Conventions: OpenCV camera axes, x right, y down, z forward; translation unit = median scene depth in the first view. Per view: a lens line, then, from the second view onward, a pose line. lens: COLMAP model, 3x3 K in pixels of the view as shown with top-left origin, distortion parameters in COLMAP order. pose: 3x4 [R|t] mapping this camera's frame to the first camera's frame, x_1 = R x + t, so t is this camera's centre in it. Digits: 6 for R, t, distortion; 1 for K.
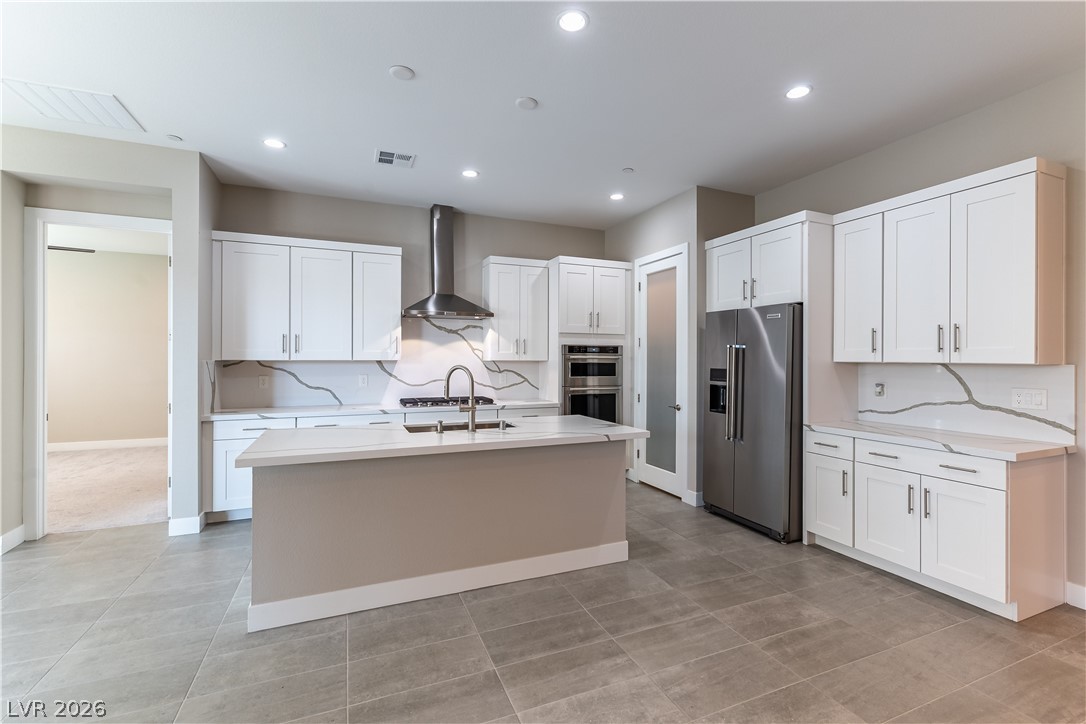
lens RADIAL K [[477.8, 0, 546.6], [0, 477.8, 363.4], [0, 0, 1]] dist [0.000048, -0.000296]
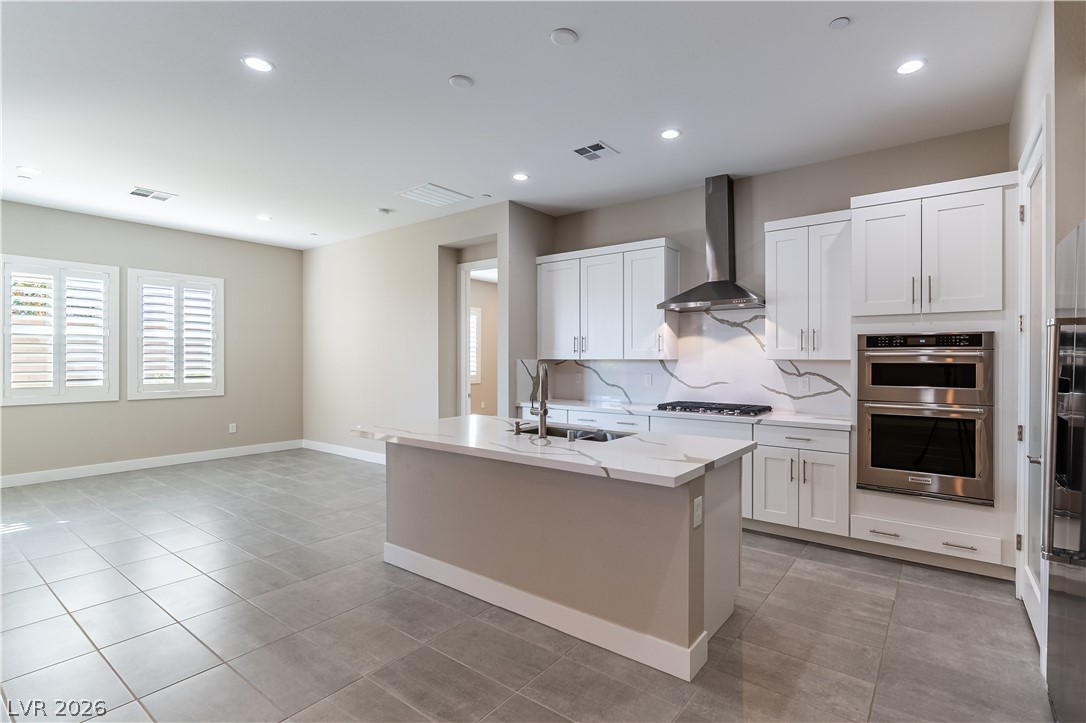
lens RADIAL K [[477.8, 0, 547.4], [0, 477.8, 363.7], [0, 0, 1]] dist [0.000048, -0.000296]
pose [[0.544621, 0.006698, -0.838656, 0.340600], [-0.007199, 0.999969, 0.003311, 0.000436], [0.838652, 0.004234, 0.544652, 0.297032]]
